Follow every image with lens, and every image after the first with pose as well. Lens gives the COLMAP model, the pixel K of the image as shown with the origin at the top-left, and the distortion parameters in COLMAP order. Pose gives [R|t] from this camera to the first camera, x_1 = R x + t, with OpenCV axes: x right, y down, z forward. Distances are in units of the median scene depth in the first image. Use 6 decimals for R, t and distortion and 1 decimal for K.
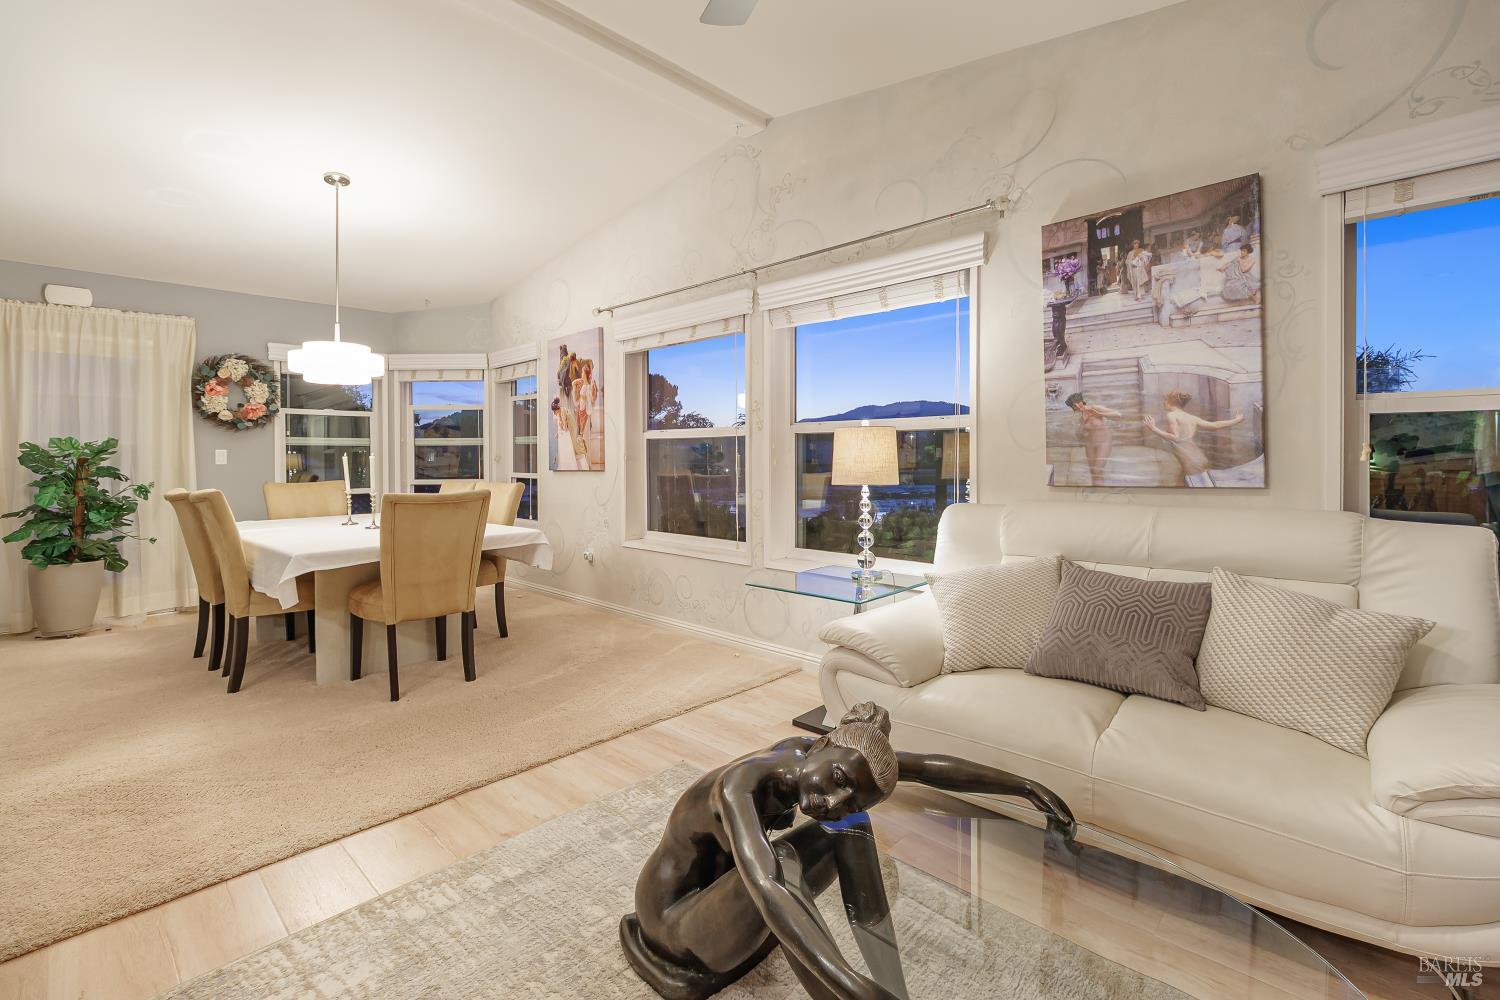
lens RADIAL K [[664.9, 0, 759.1], [0, 664.9, 457.9], [0, 0, 1]] dist [-0.003781, -0.001212]
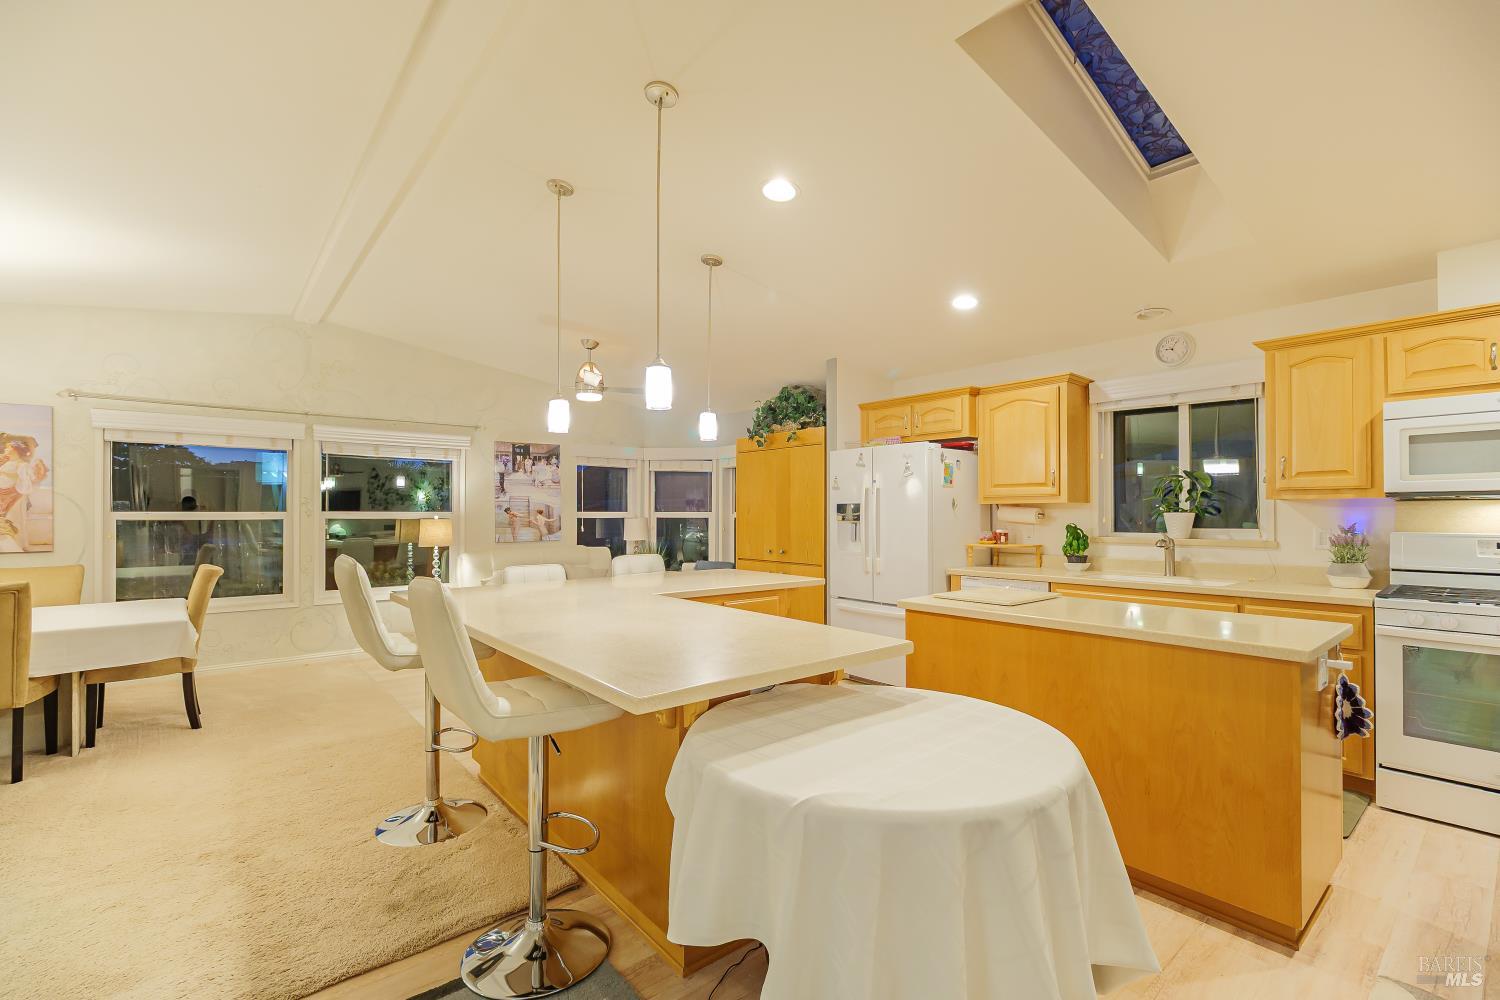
lens RADIAL K [[664.9, 0, 751.4], [0, 664.9, 510.7], [0, 0, 1]] dist [-0.003781, -0.001212]
pose [[0.114823, 0.012459, 0.993308, -1.479552], [0.006023, 0.999894, -0.013237, -0.030615], [-0.993368, 0.007502, 0.114735, -0.200596]]
